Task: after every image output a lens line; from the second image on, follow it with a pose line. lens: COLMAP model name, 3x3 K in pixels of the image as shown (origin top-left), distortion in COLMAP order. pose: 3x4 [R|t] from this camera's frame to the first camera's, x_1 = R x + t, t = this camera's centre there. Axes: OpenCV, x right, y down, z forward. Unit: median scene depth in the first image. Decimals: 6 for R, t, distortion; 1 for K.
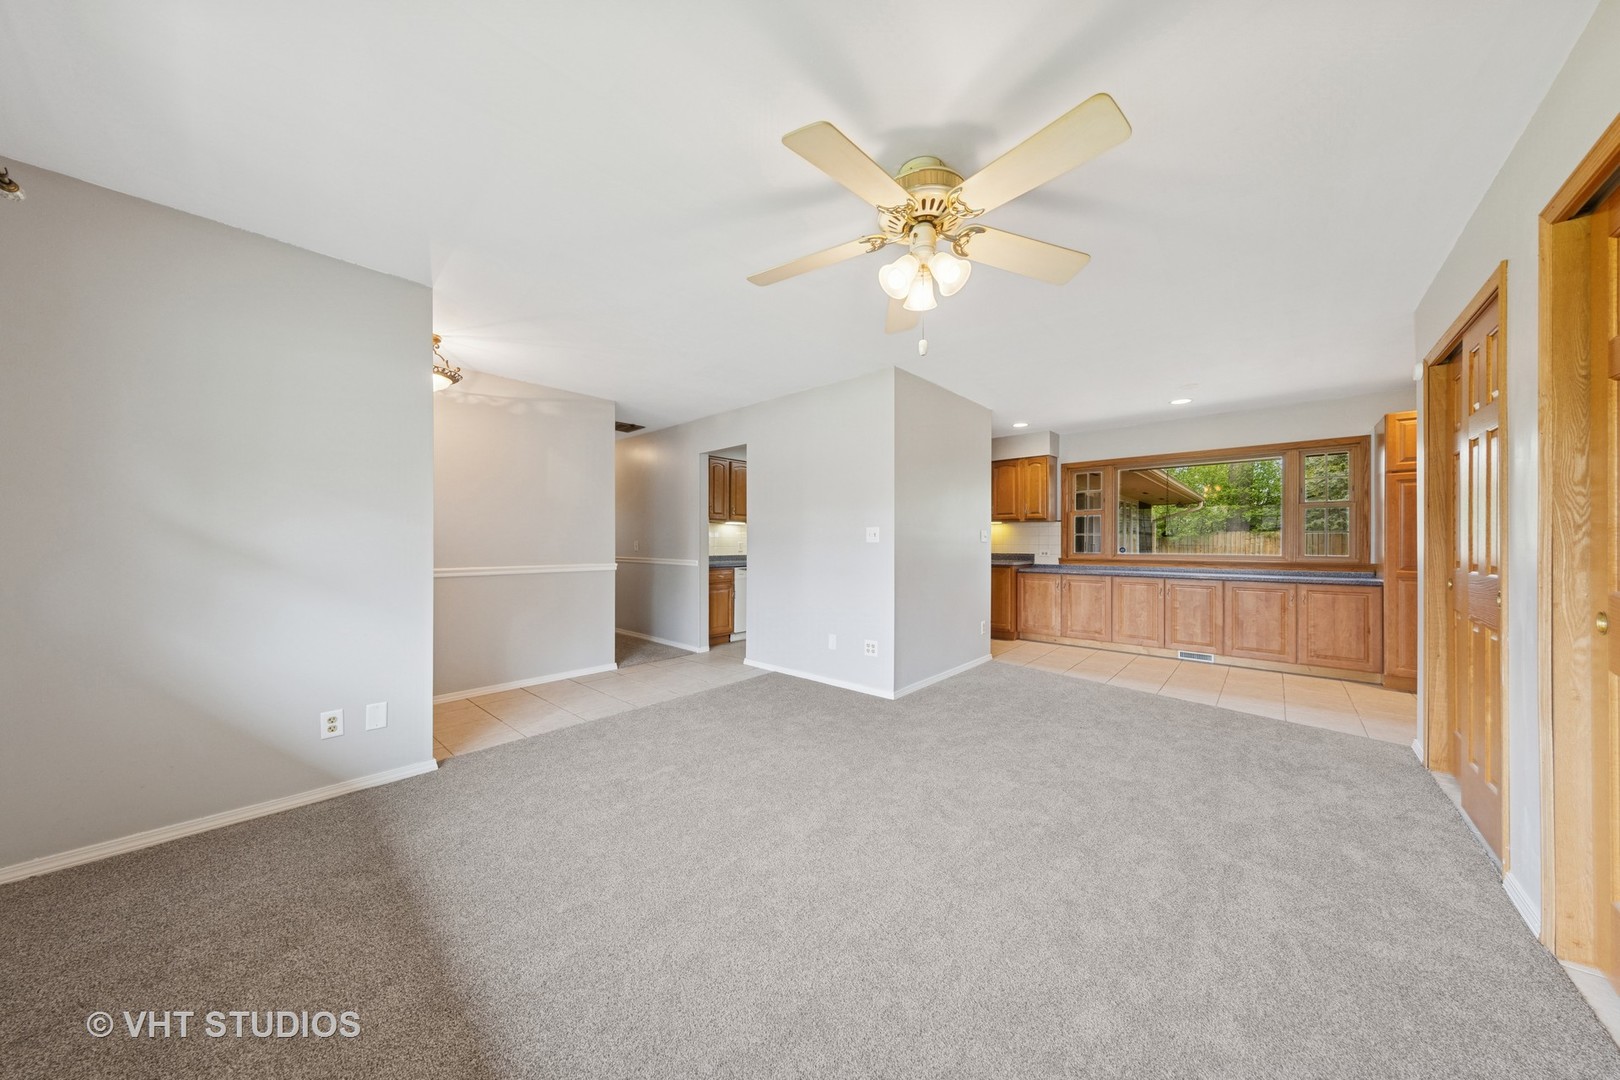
lens RADIAL K [[515.6, 0, 815.8], [0, 515.6, 541.8], [0, 0, 1]] dist [0.000916, -0.000014]
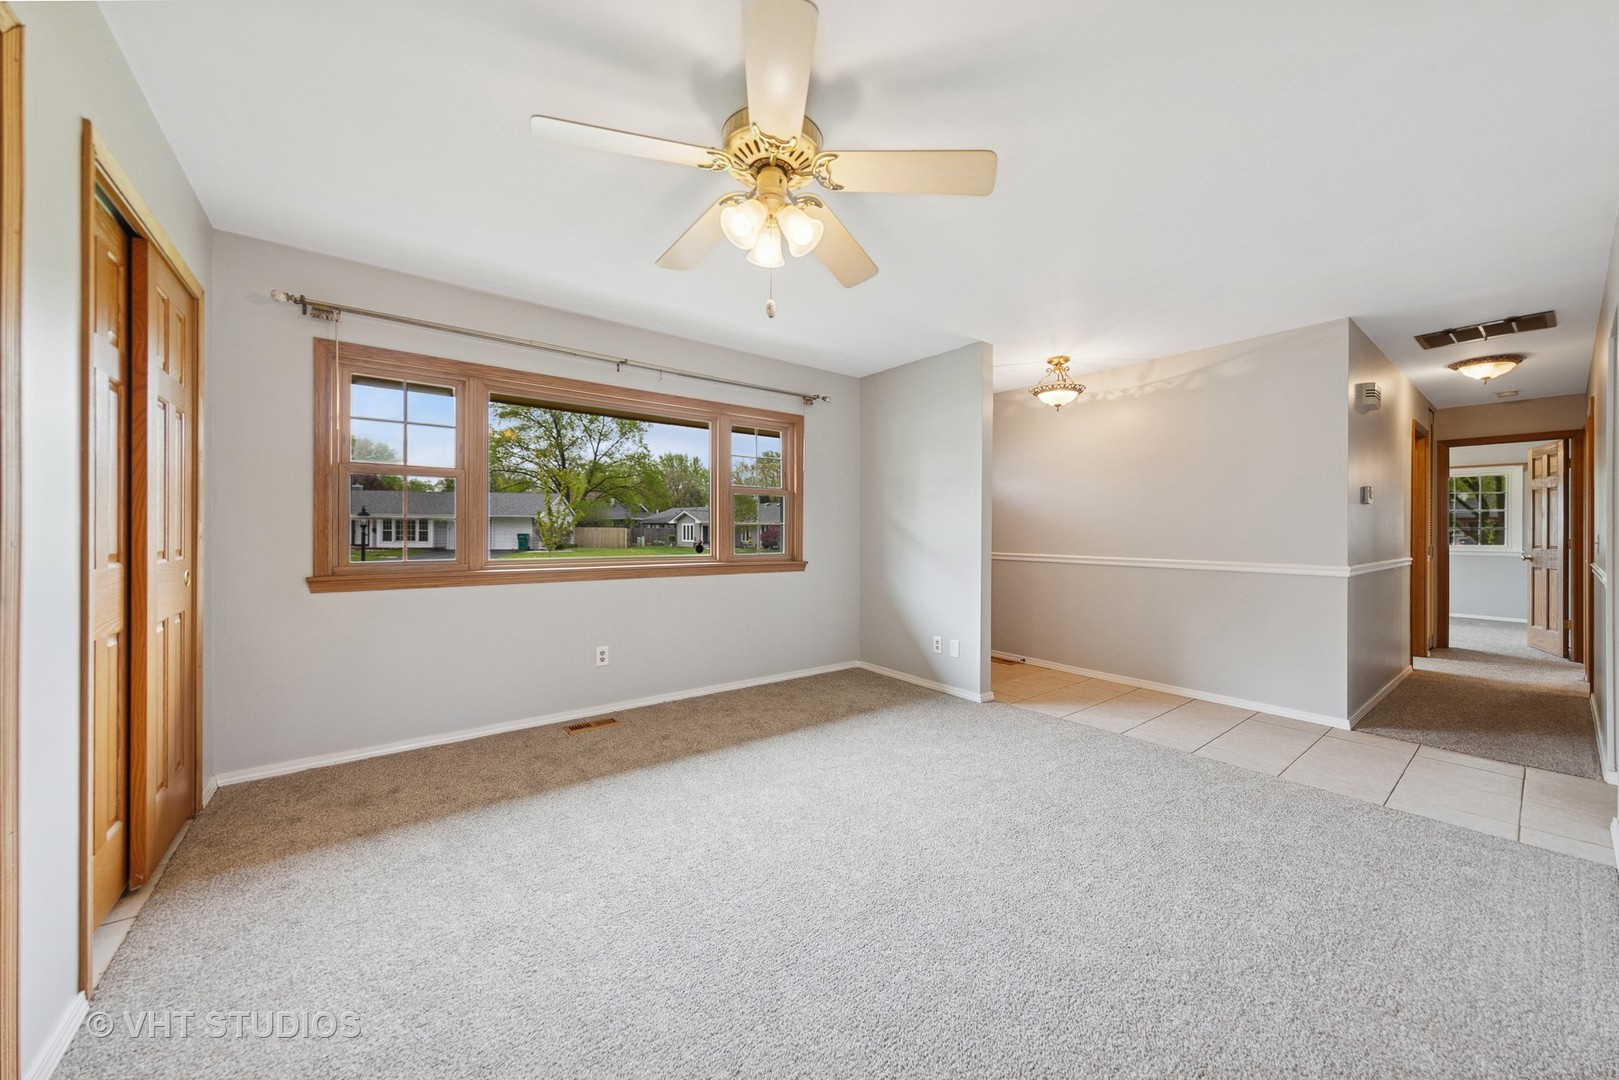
lens RADIAL K [[586.7, 0, 837.5], [0, 586.7, 532.2], [0, 0, 1]] dist [0.000389, 0.000019]
pose [[-0.162200, -0.001439, -0.986757, 0.541884], [-0.004118, 0.999991, -0.000781, 0.002749], [0.986749, 0.003937, -0.162205, 0.586583]]
